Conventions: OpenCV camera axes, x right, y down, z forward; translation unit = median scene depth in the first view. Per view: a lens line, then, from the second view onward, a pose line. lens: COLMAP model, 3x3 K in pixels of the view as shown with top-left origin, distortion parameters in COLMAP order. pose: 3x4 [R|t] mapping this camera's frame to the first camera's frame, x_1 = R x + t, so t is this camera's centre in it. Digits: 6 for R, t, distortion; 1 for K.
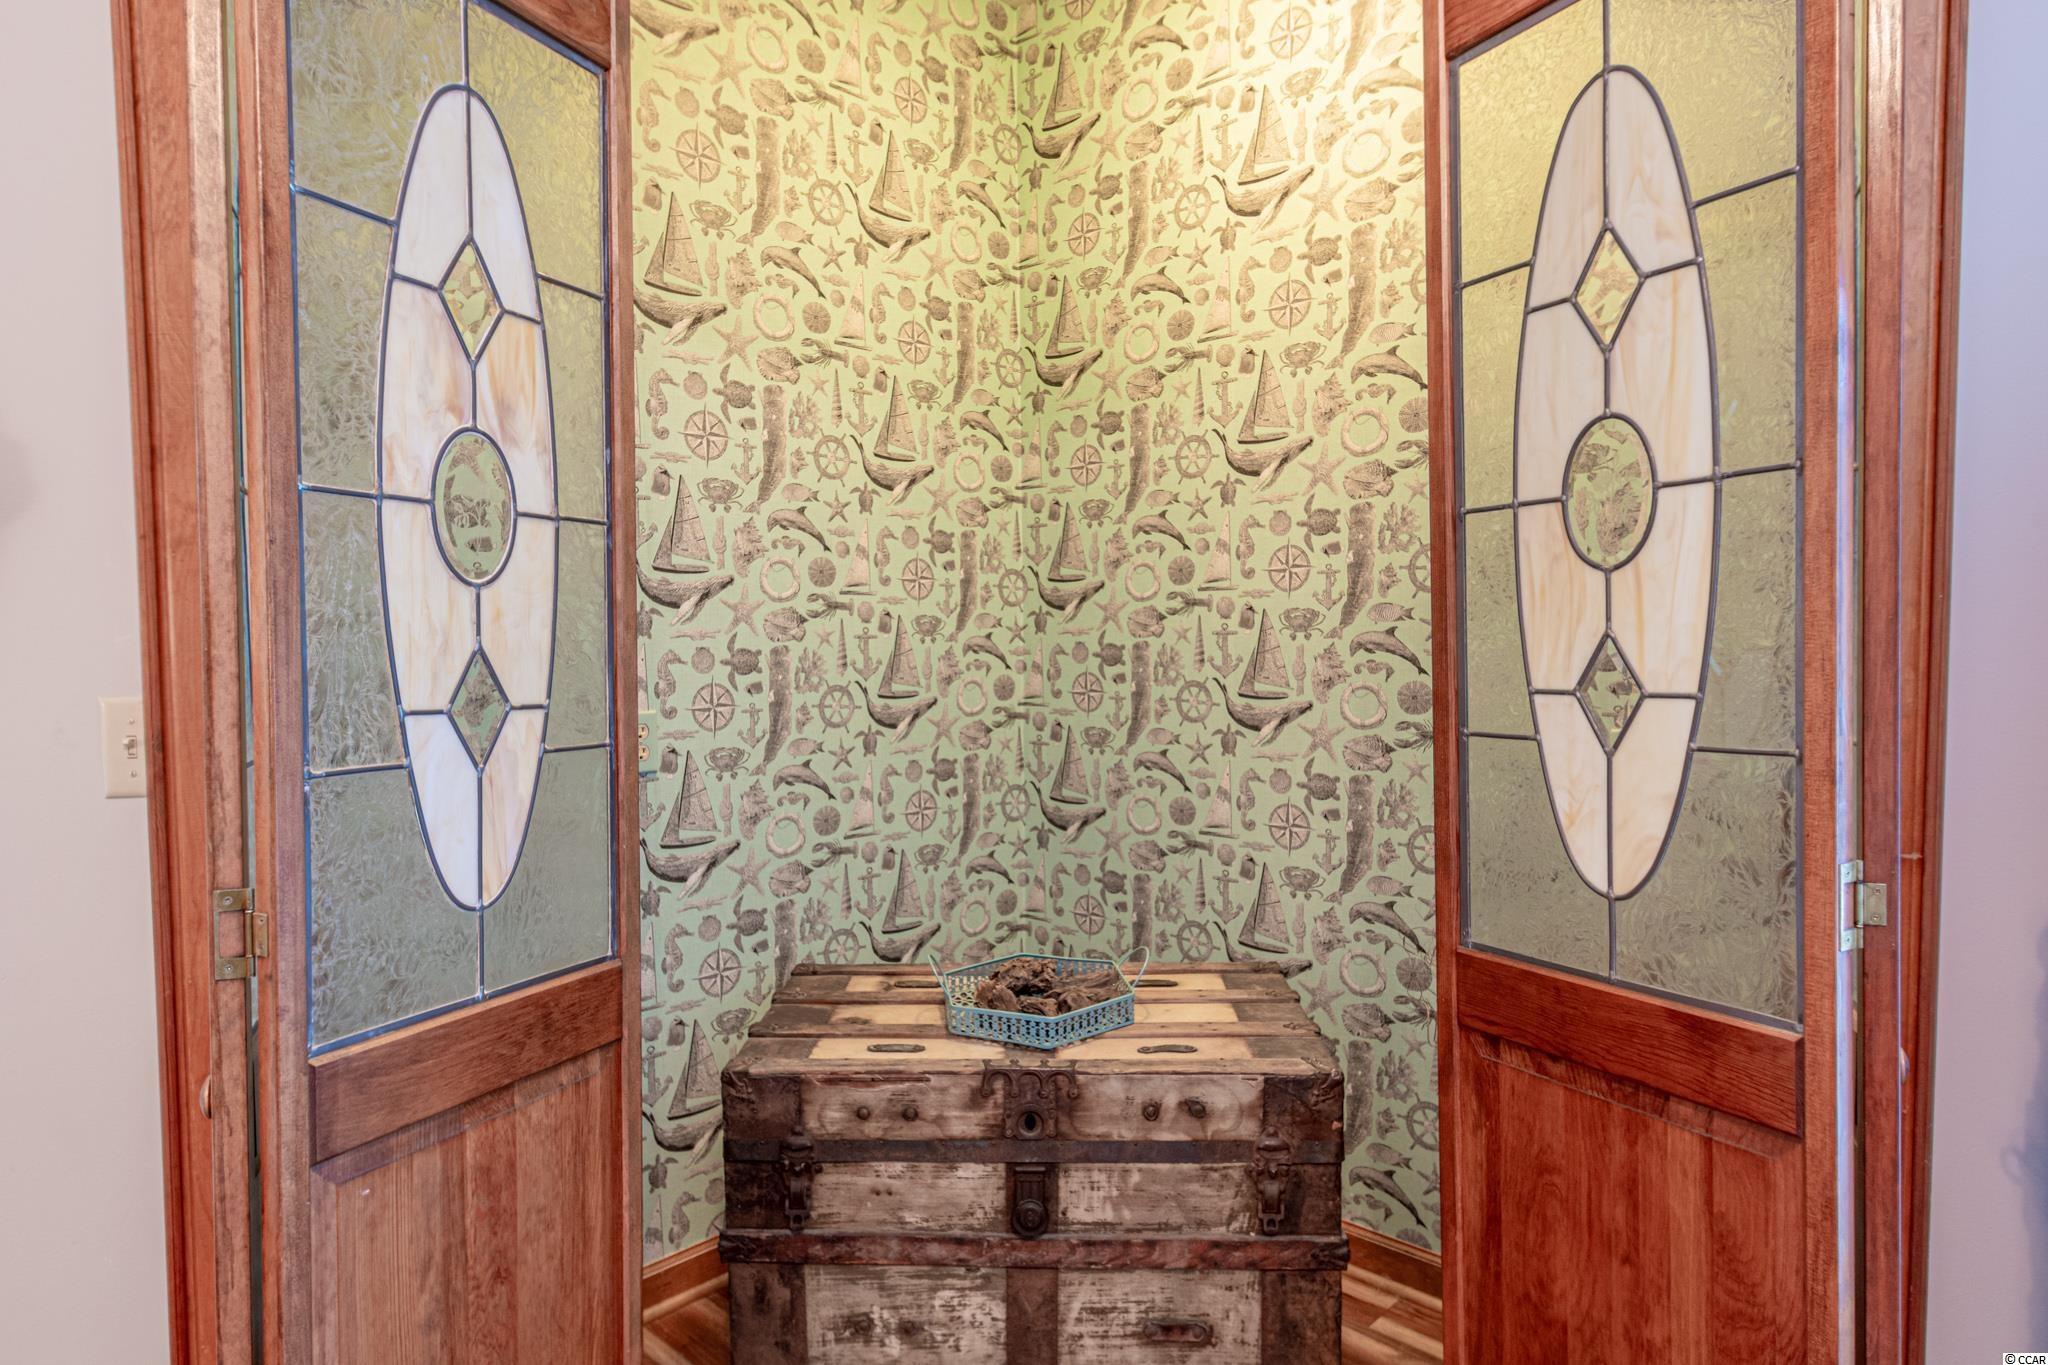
lens RADIAL K [[1212.6, 0, 1013.1], [0, 1212.6, 694.1], [0, 0, 1]] dist [0.007708, -0.001195]
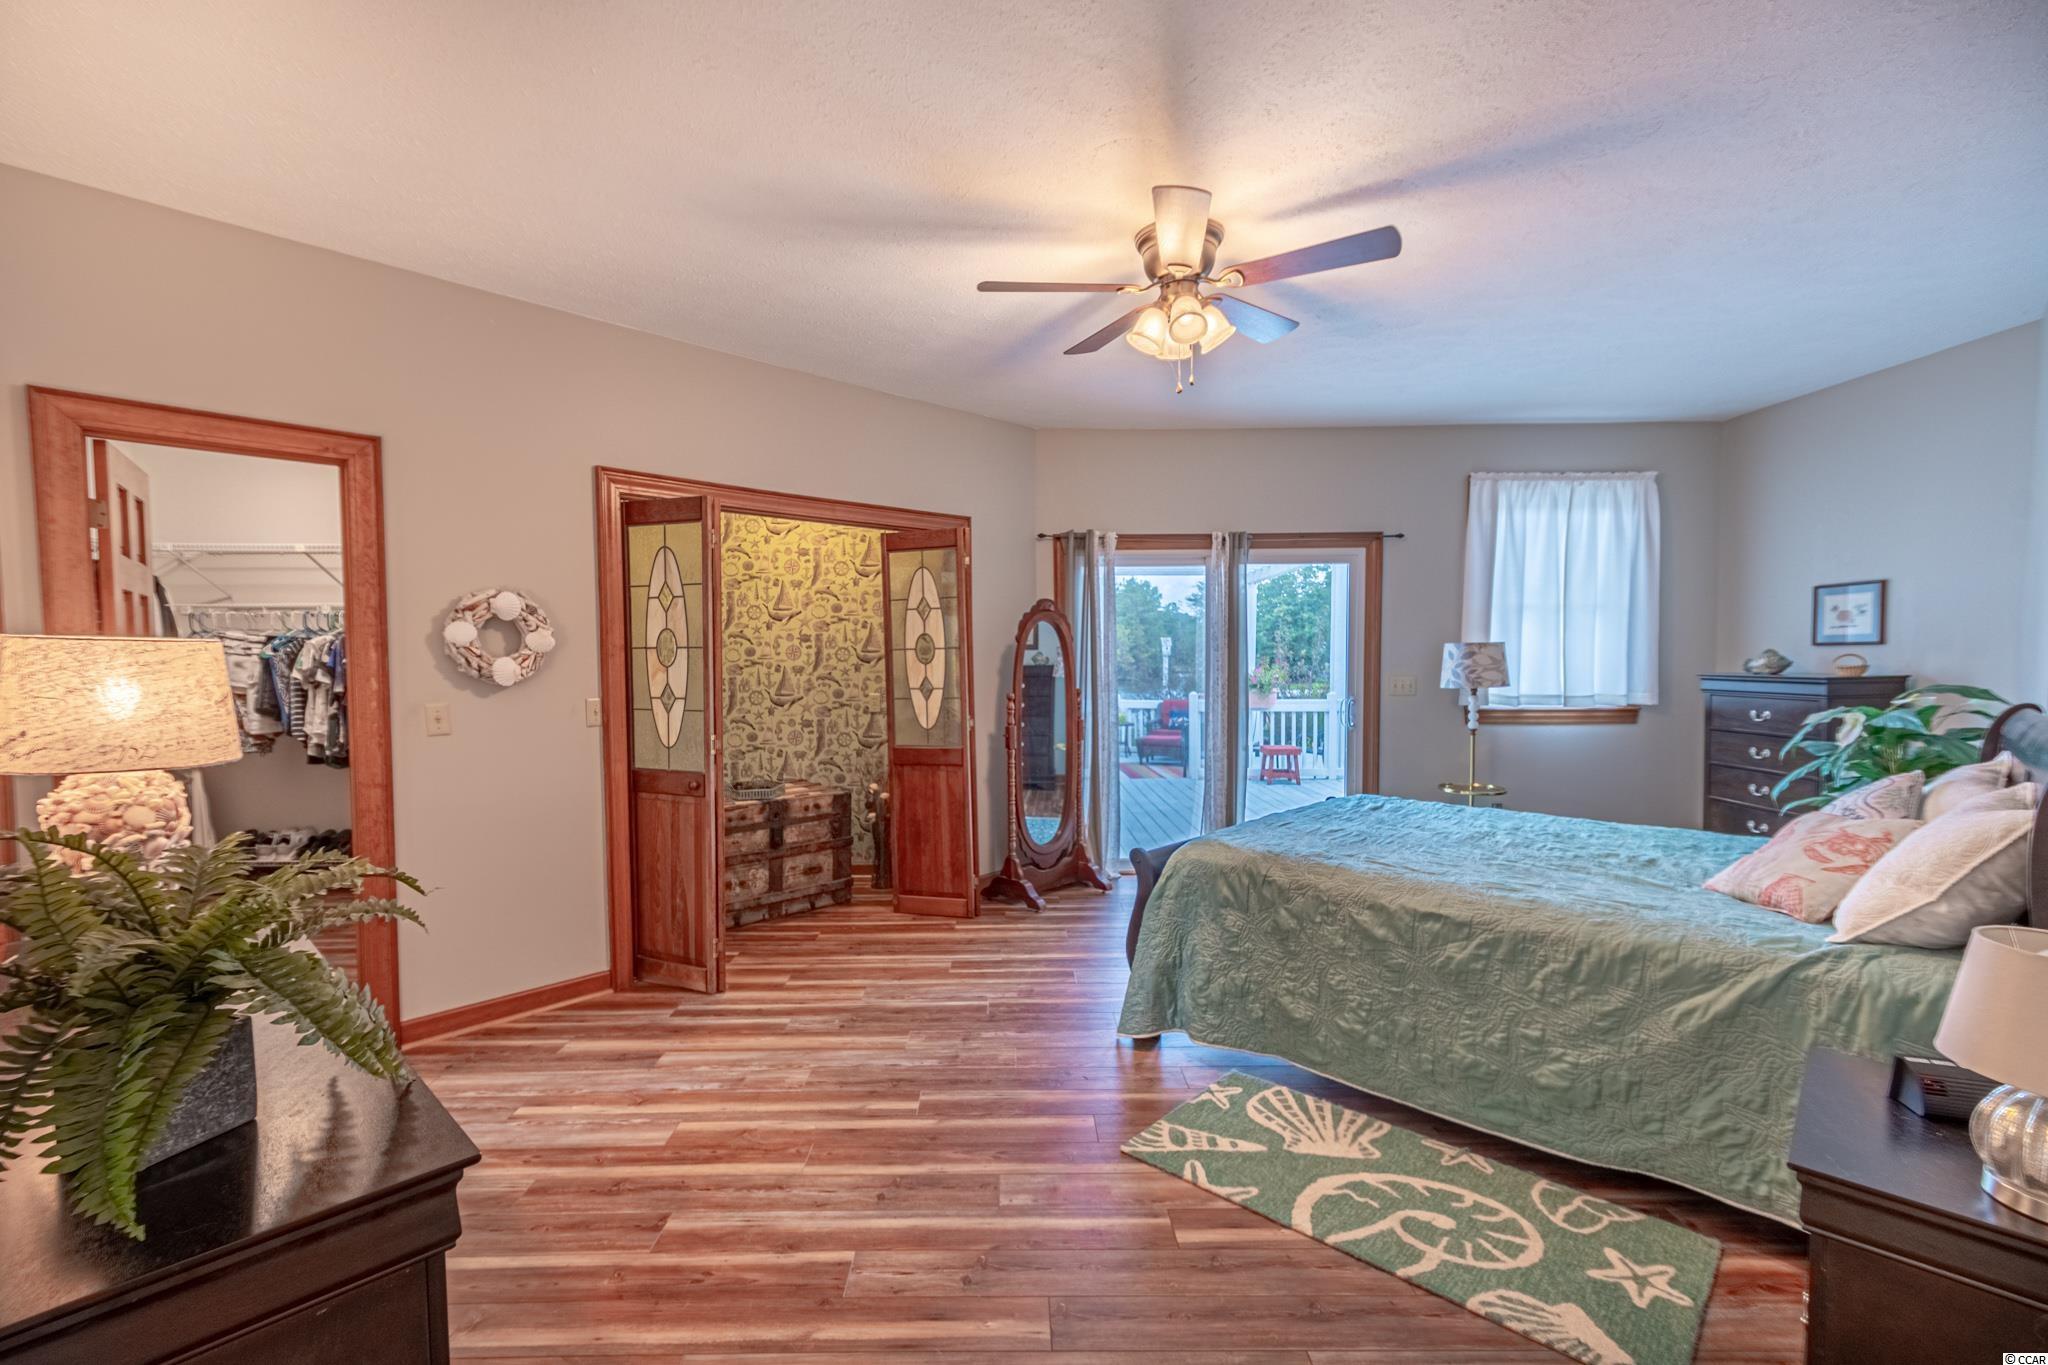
lens RADIAL K [[906.6, 0, 1023.6], [0, 906.6, 681.5], [0, 0, 1]] dist [0.010259, -0.000085]
pose [[0.698739, -0.013913, 0.715242, -1.351611], [0.033458, 0.999352, -0.013247, 0.024243], [-0.714594, 0.033187, 0.698752, -1.350775]]
